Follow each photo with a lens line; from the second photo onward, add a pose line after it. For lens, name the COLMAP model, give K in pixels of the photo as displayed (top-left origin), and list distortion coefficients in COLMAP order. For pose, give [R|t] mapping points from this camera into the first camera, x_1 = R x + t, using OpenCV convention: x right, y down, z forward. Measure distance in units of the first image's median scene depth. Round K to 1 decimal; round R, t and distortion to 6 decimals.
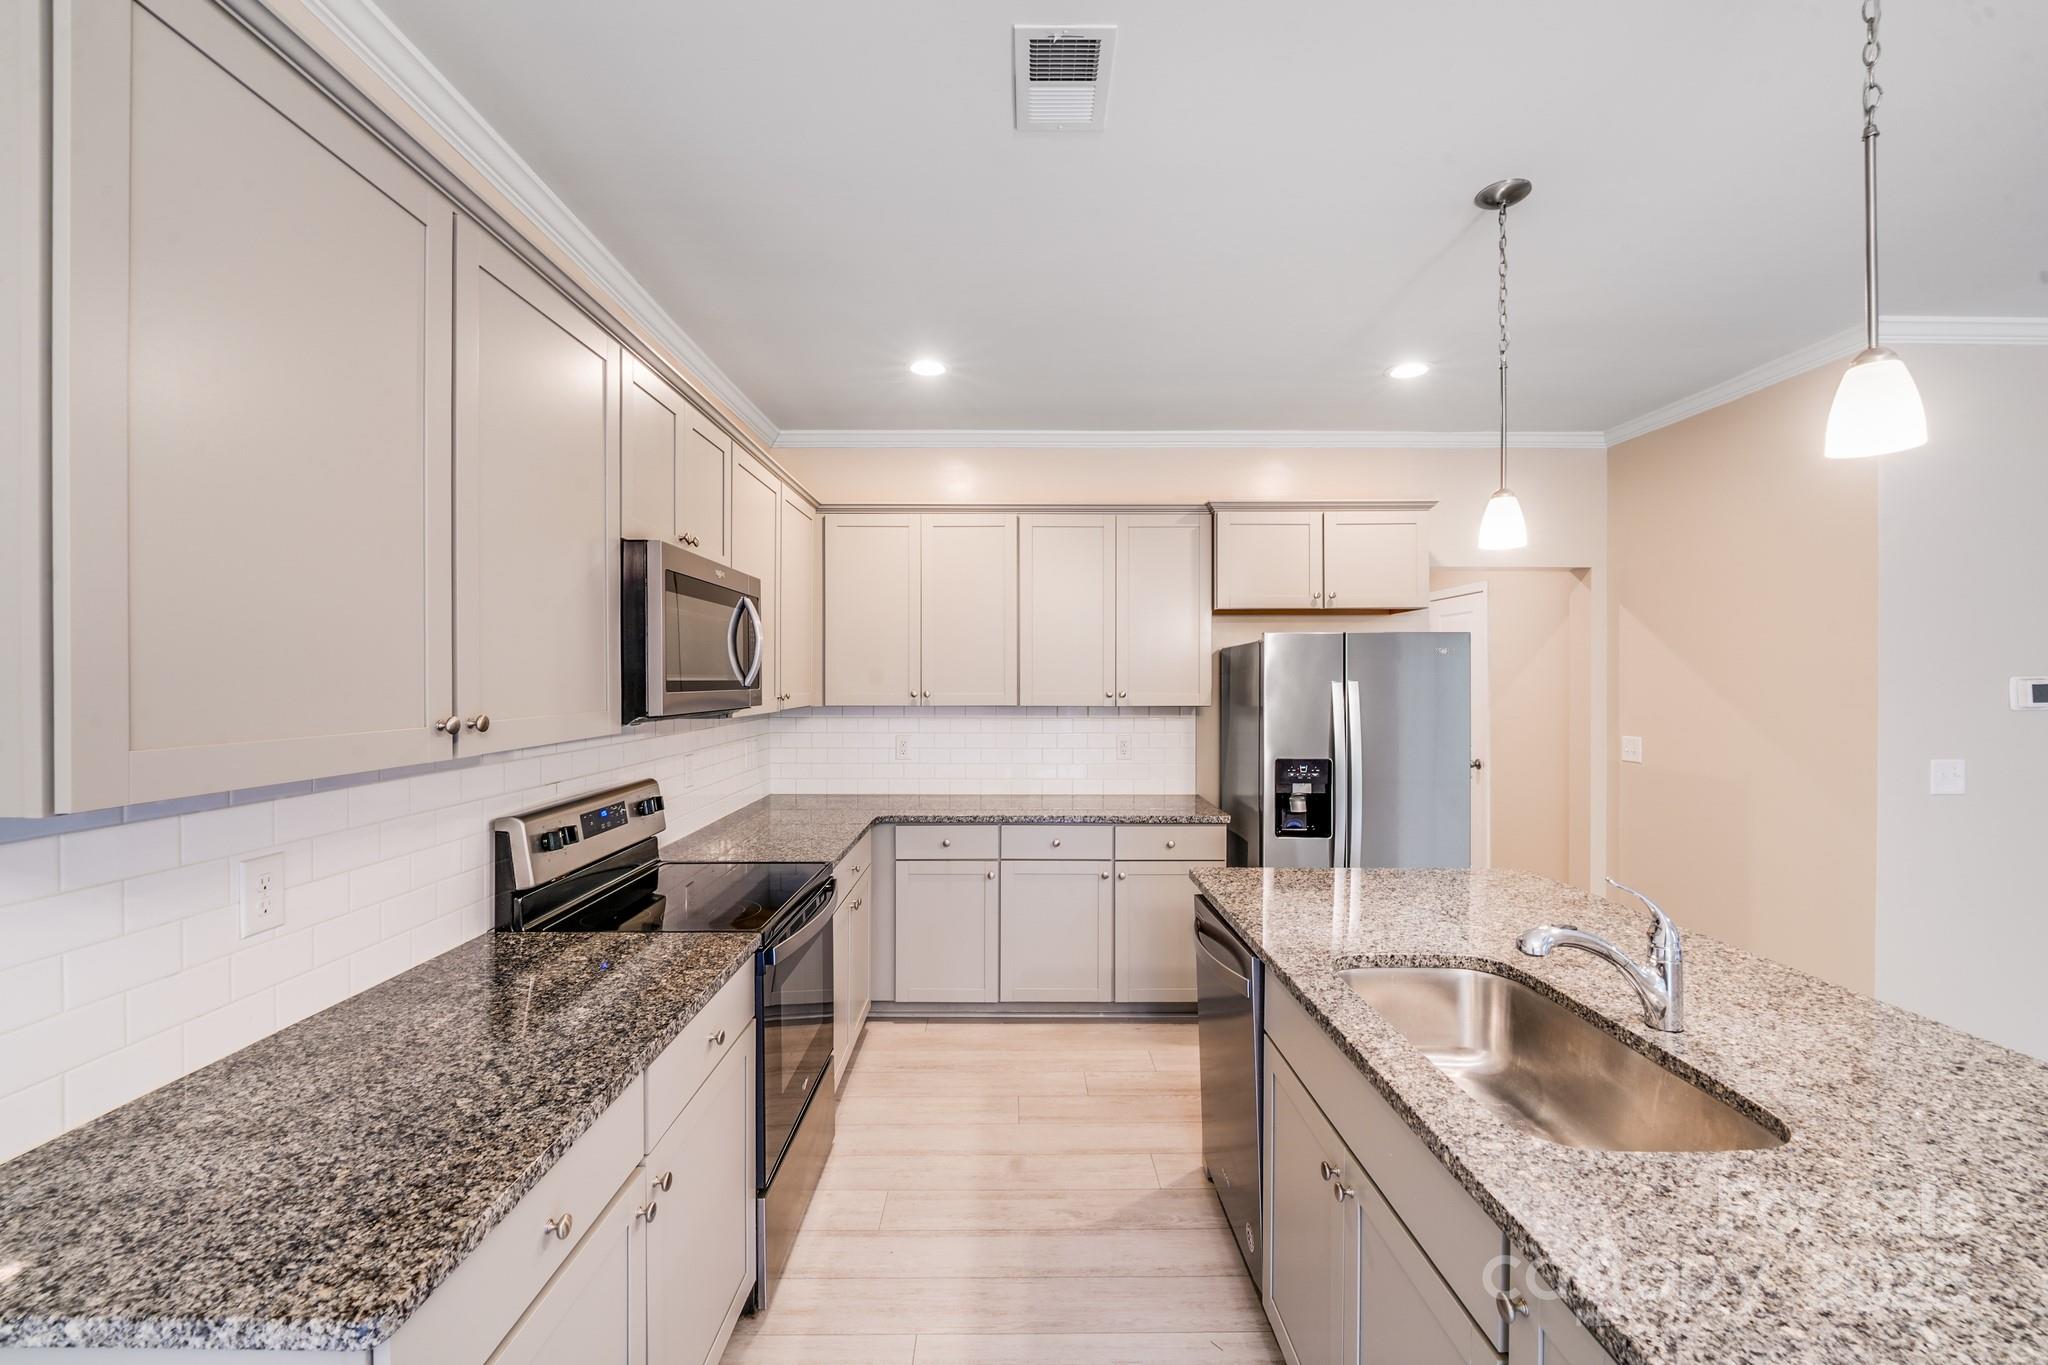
lens RADIAL K [[838.0, 0, 1018.1], [0, 838.0, 678.1], [0, 0, 1]] dist [-0.003897, -0.001597]
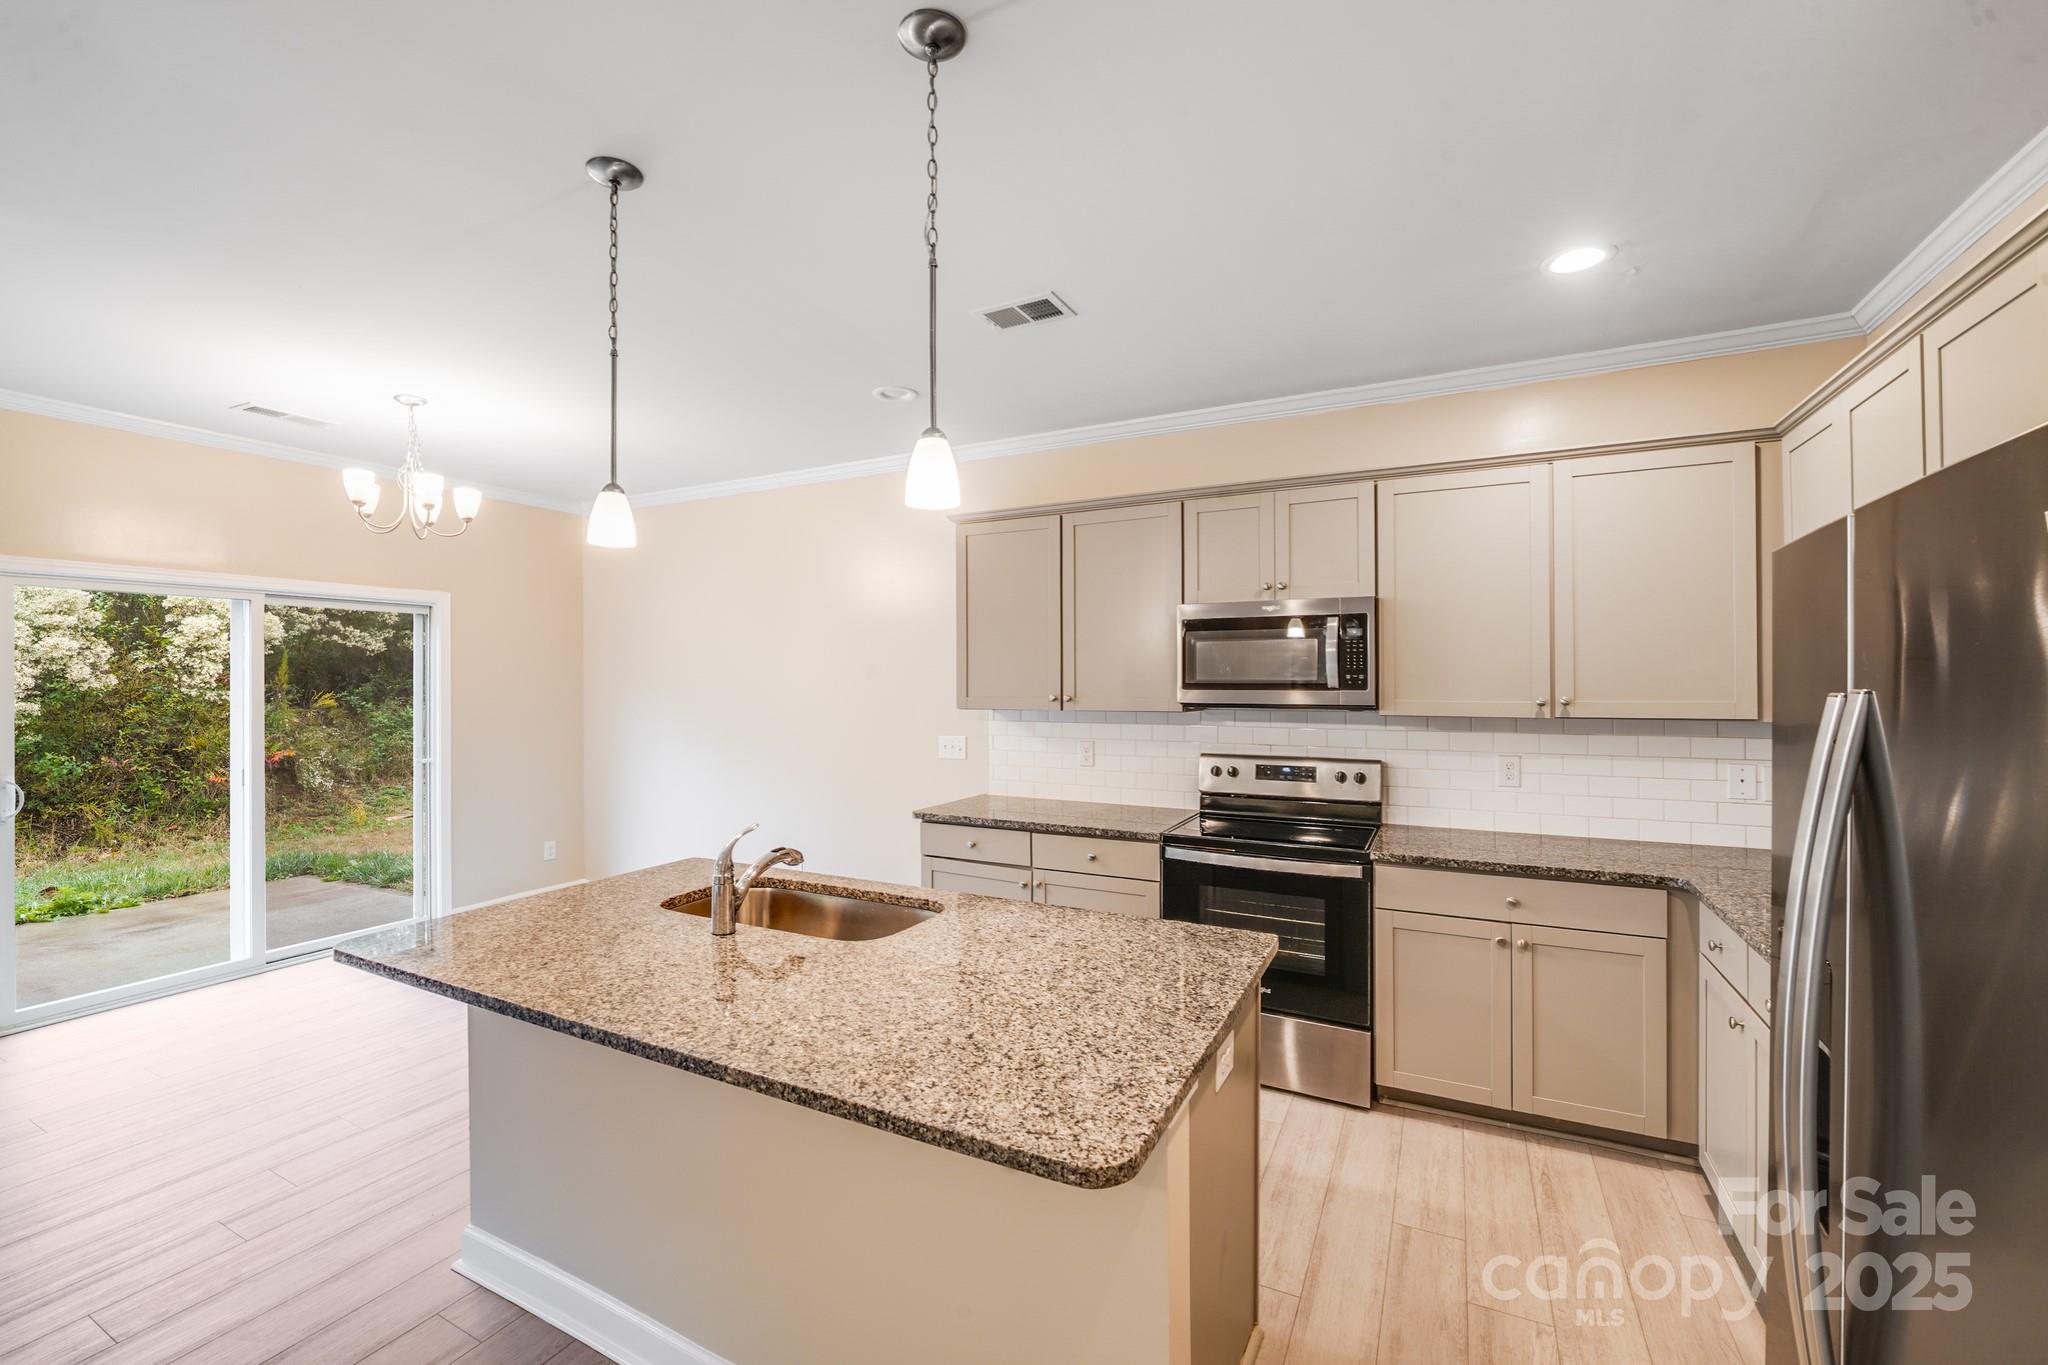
lens RADIAL K [[834.2, 0, 1017.4], [0, 834.2, 677.0], [0, 0, 1]] dist [-0.006904, -0.002372]
pose [[-0.462953, -0.006333, -0.886360, 0.726259], [-0.000407, 0.999976, -0.006931, 0.001408], [0.886382, -0.002848, -0.462945, 0.848590]]
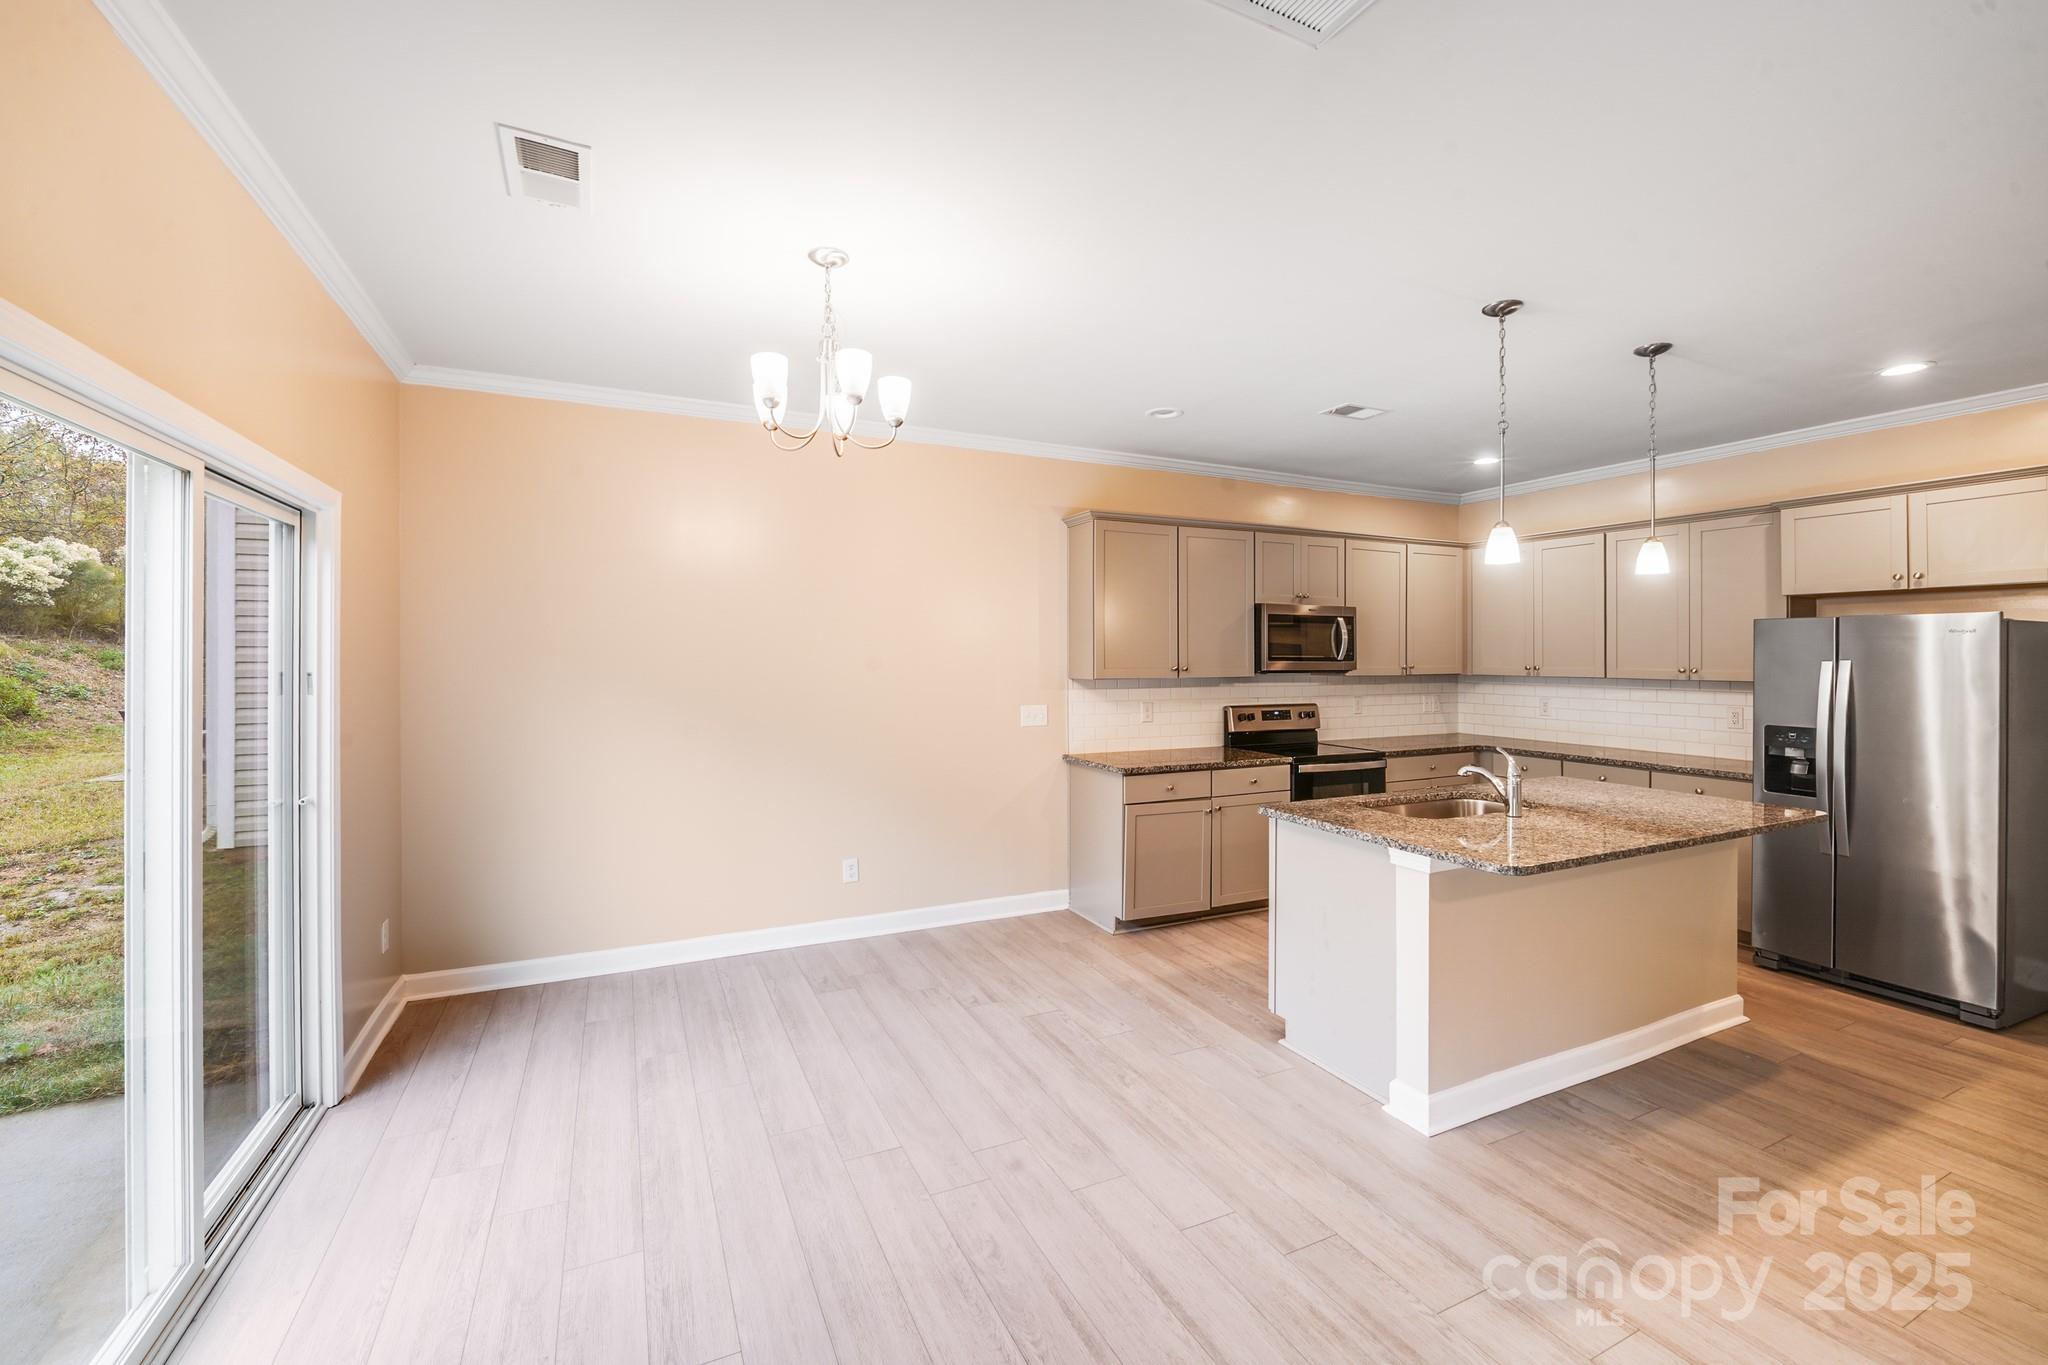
lens RADIAL K [[834.2, 0, 1022.7], [0, 834.2, 655.4], [0, 0, 1]] dist [-0.006904, -0.002372]
pose [[0.424271, 0.000056, -0.905535, 0.898342], [-0.002250, 0.999997, -0.000992, 0.000915], [0.905532, 0.002458, 0.424270, -0.441019]]
